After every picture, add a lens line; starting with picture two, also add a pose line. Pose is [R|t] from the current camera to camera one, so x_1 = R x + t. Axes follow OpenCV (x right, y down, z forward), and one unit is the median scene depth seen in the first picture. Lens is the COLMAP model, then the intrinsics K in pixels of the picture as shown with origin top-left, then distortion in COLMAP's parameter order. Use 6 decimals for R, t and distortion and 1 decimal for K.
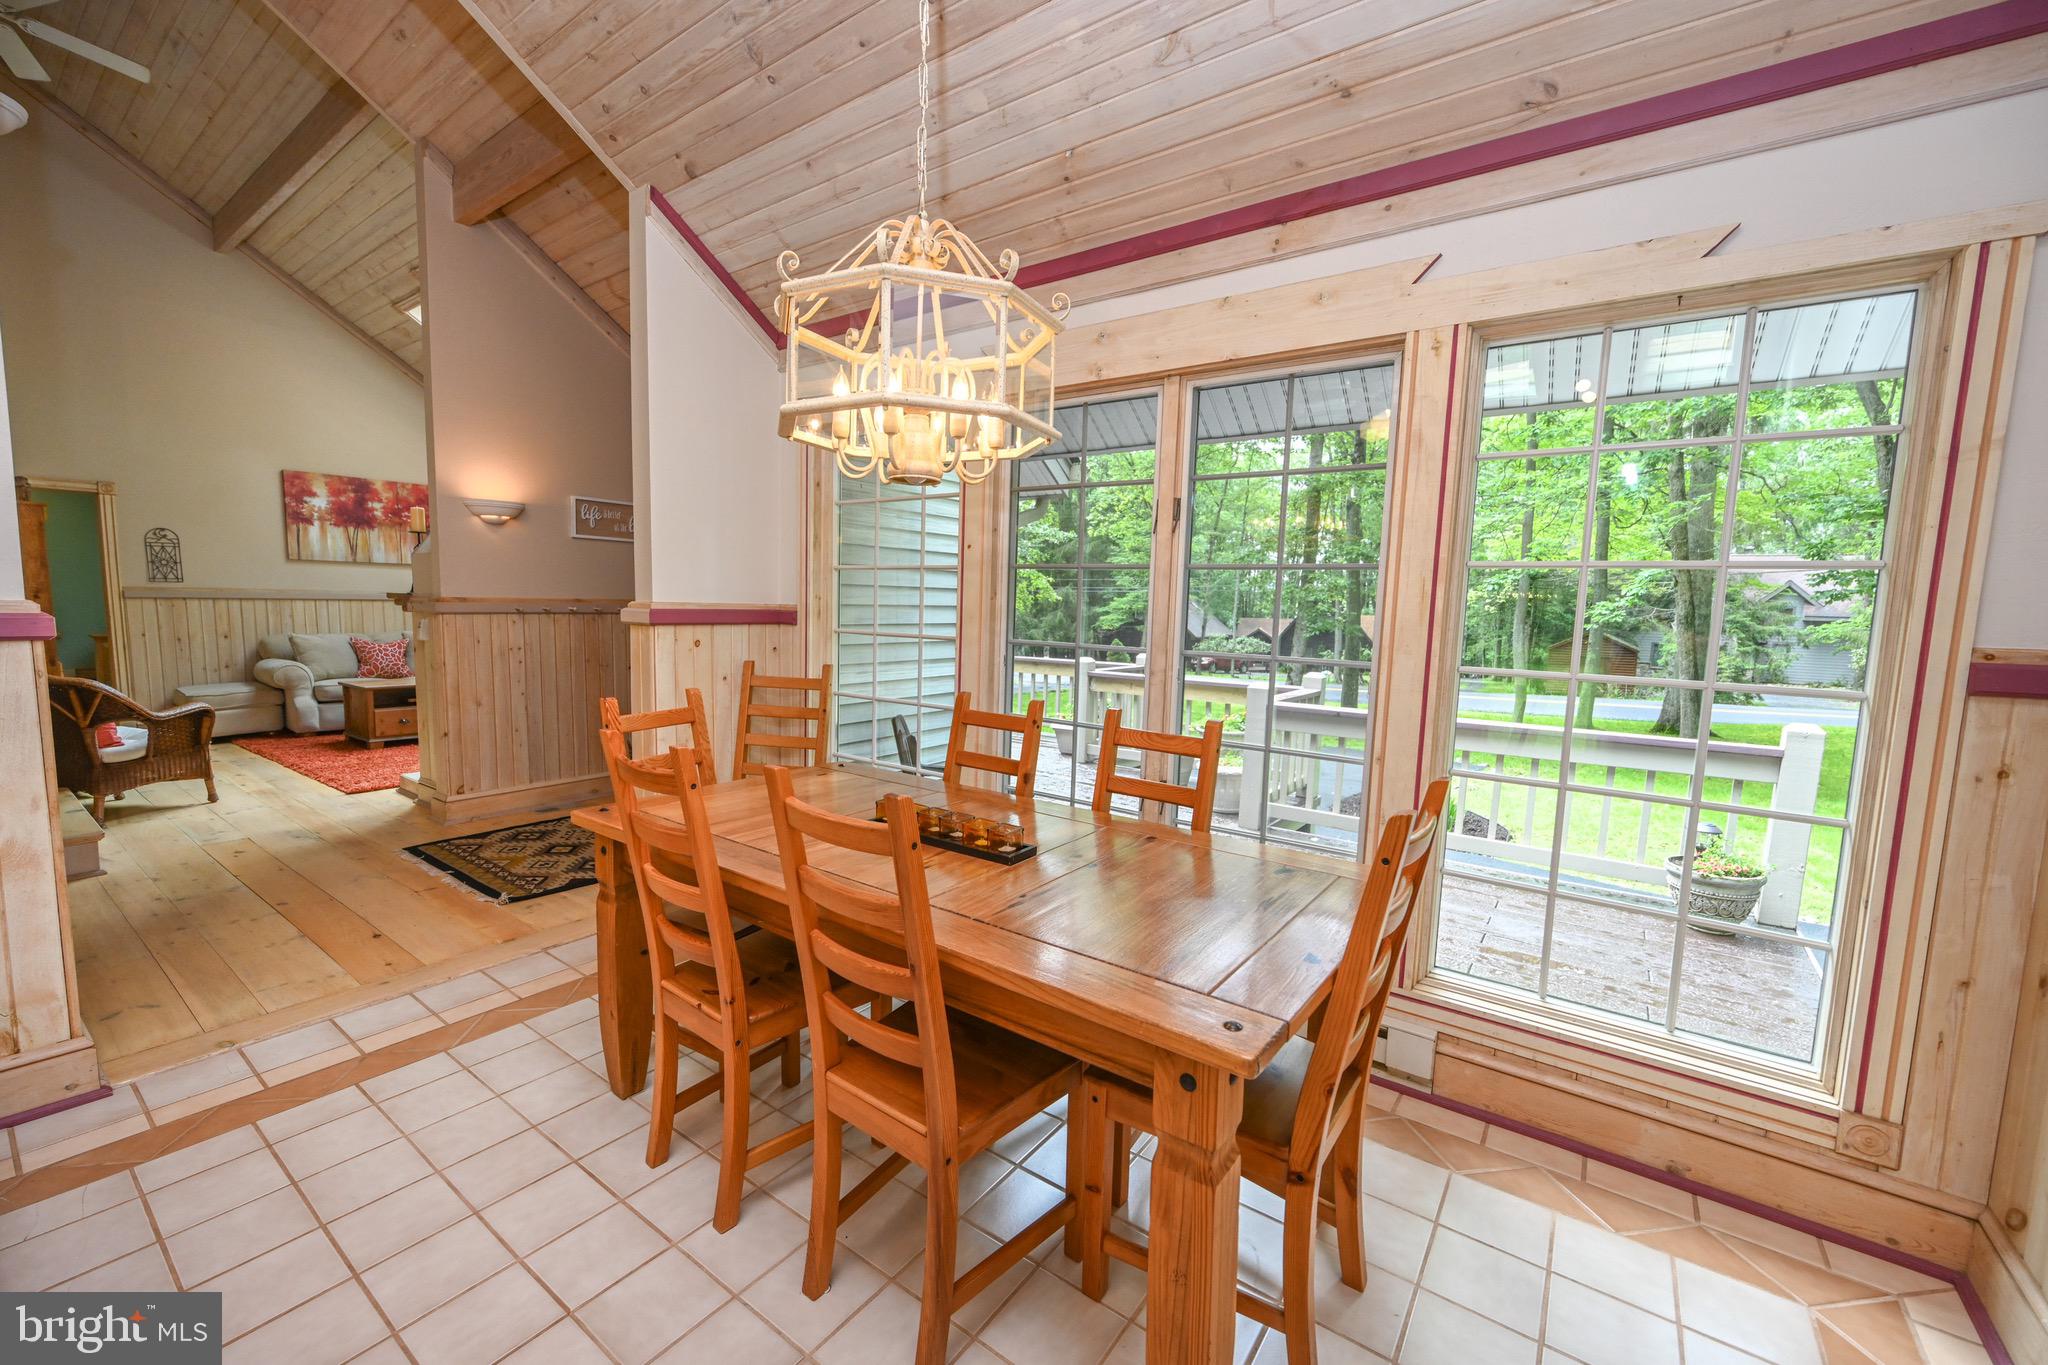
lens RADIAL K [[820.2, 0, 1025.6], [0, 820.2, 683.8], [0, 0, 1]] dist [-0.002915, 0.000048]
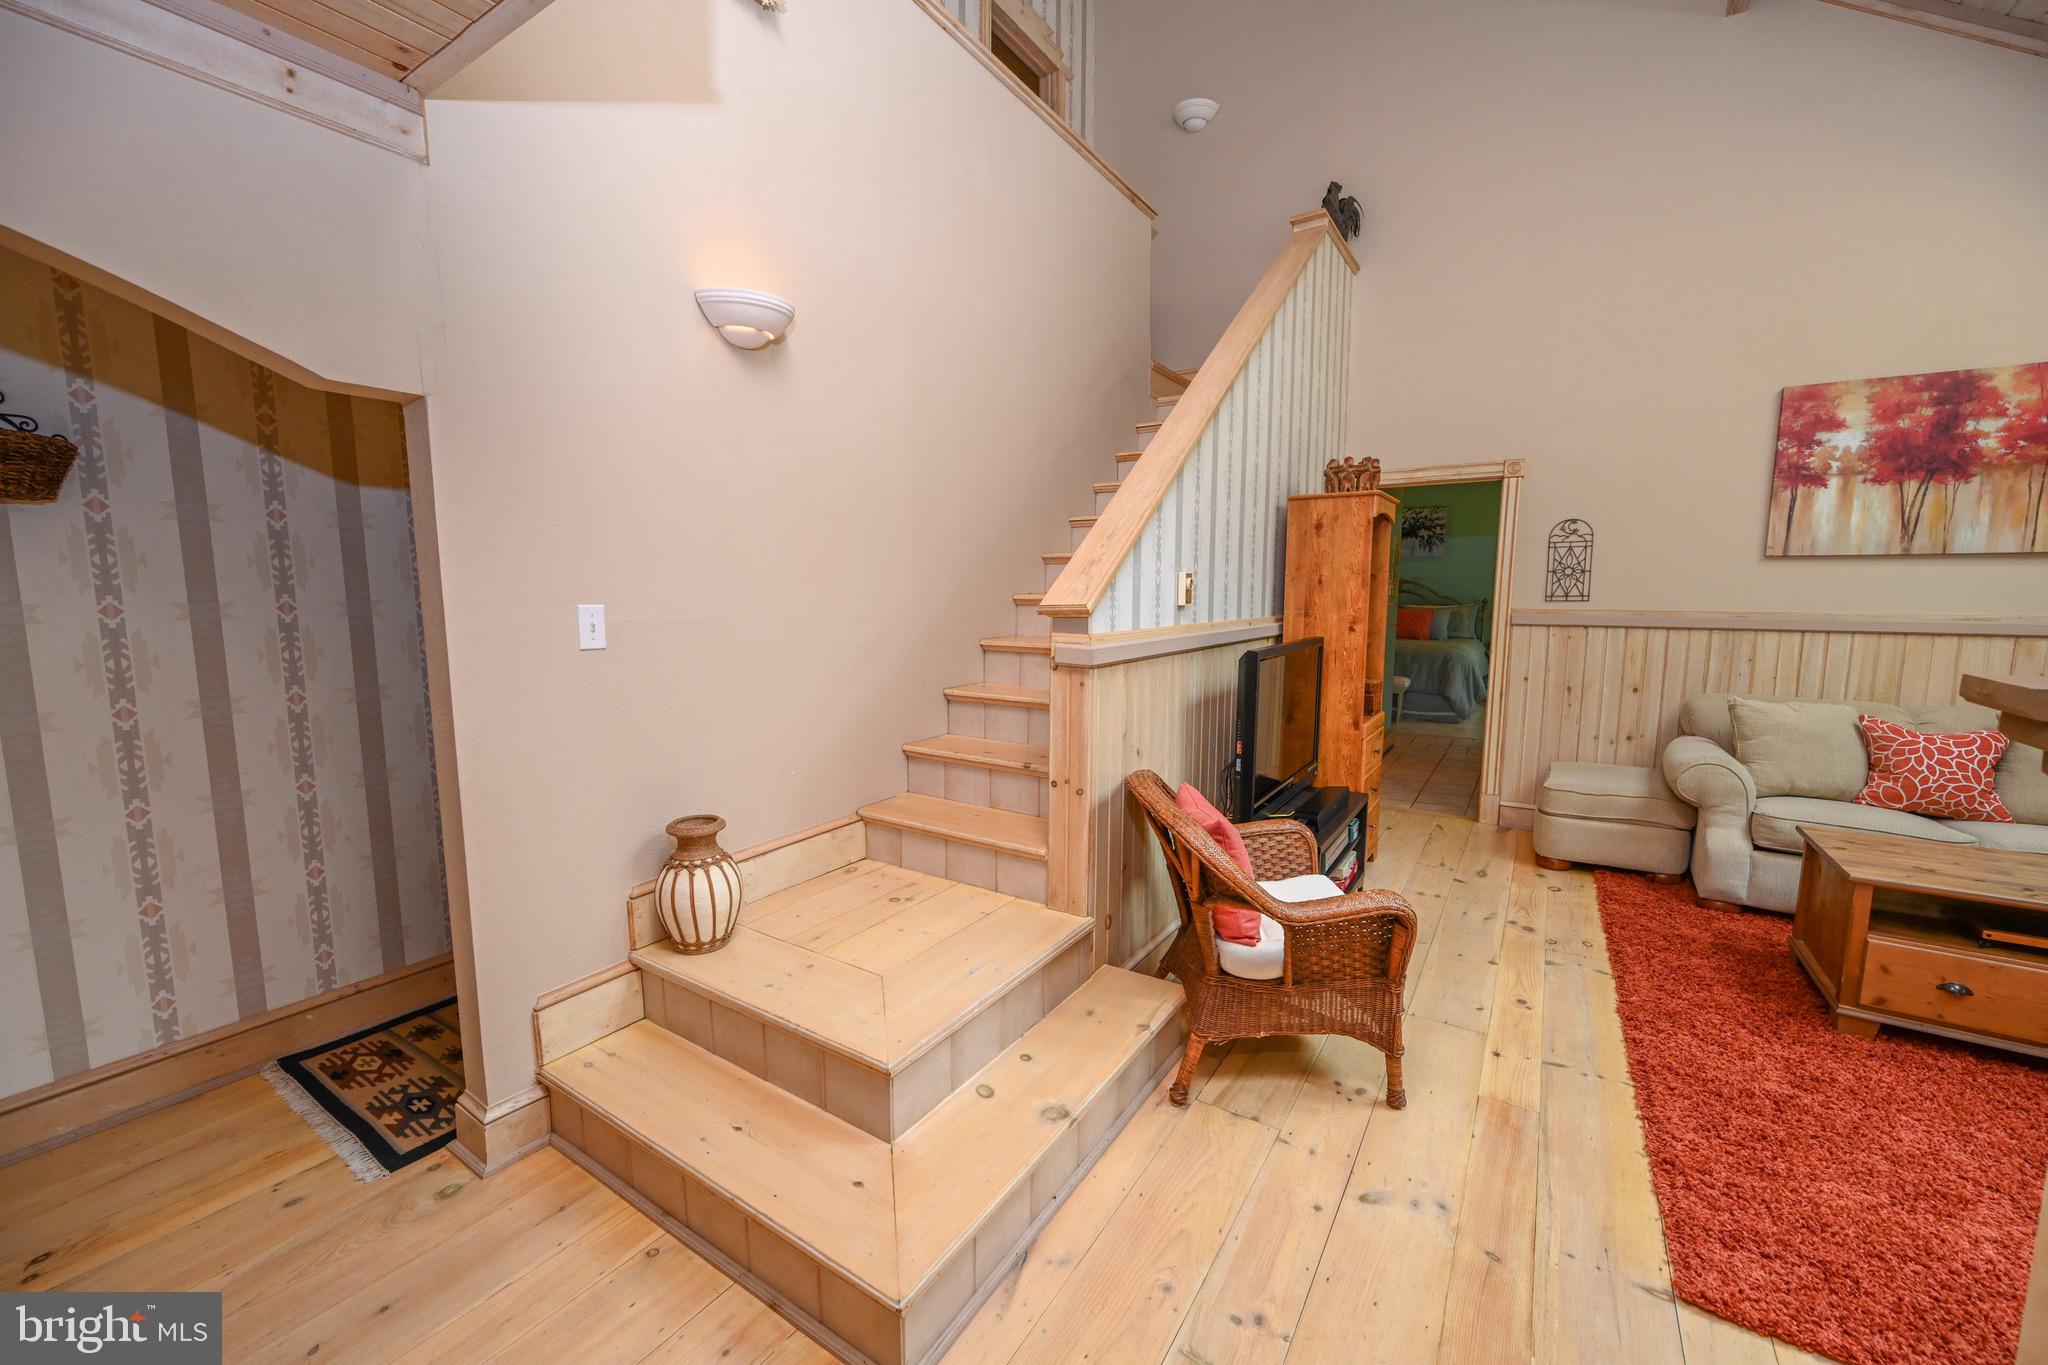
lens RADIAL K [[808.8, 0, 1011.6], [0, 808.8, 683.8], [0, 0, 1]] dist [-0.001922, 0.000136]
pose [[0.037066, 0.097888, -0.994507, -0.397524], [-0.102318, 0.990332, 0.093663, -0.071099], [0.994061, 0.098284, 0.046724, 0.510363]]
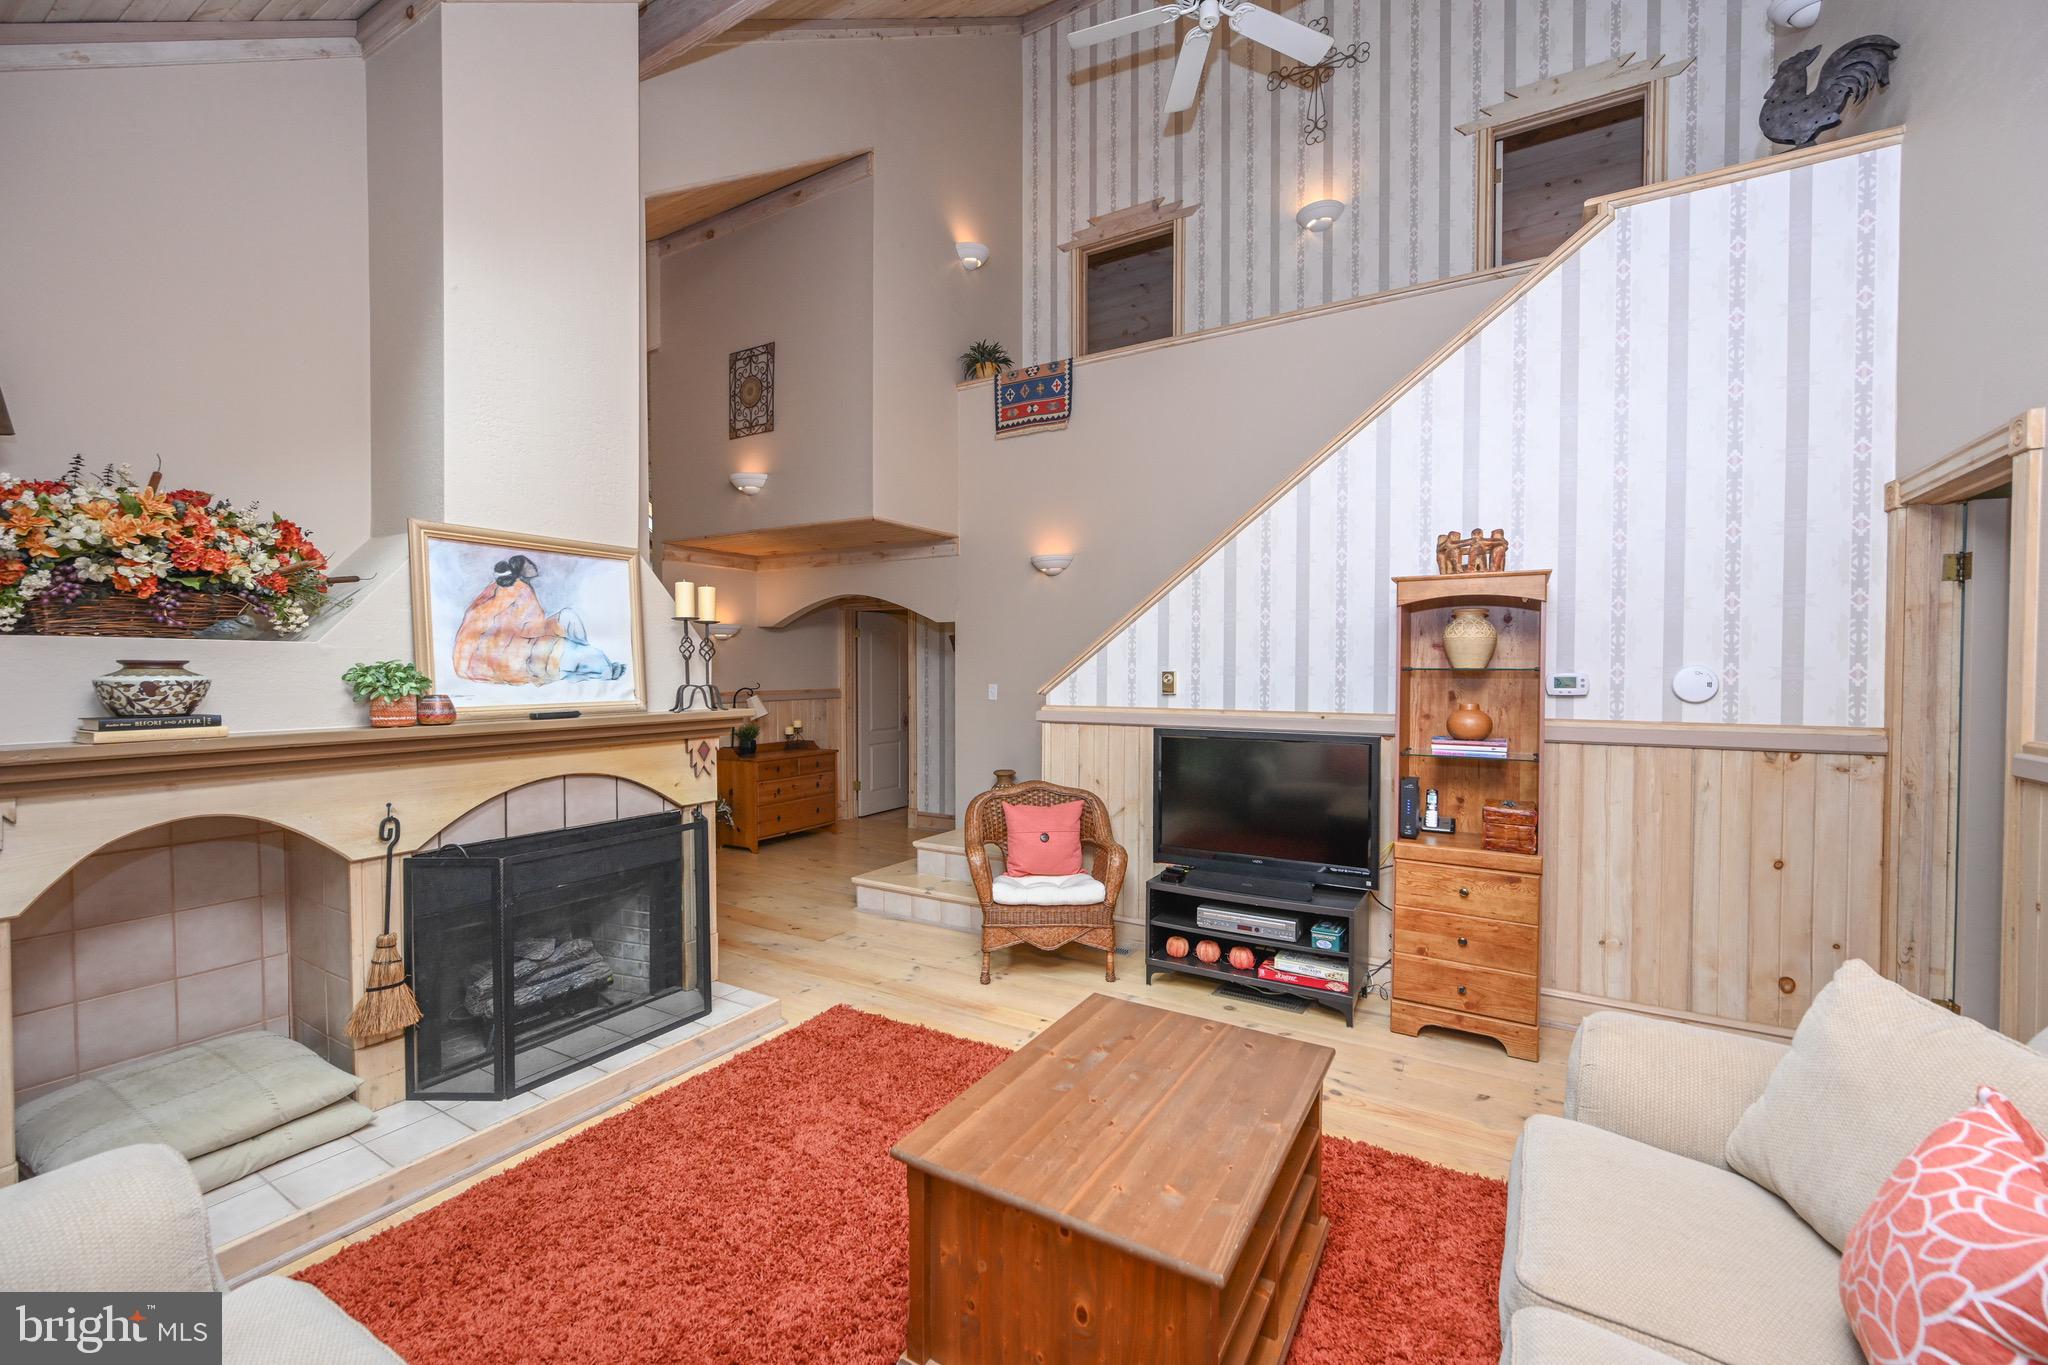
lens RADIAL K [[820.2, 0, 1025.6], [0, 820.2, 683.8], [0, 0, 1]] dist [-0.002915, 0.000048]
pose [[-0.995990, -0.025271, -0.085819, -0.653659], [-0.035265, 0.992504, 0.117015, -0.153781], [0.082218, 0.119572, -0.989415, 1.182234]]
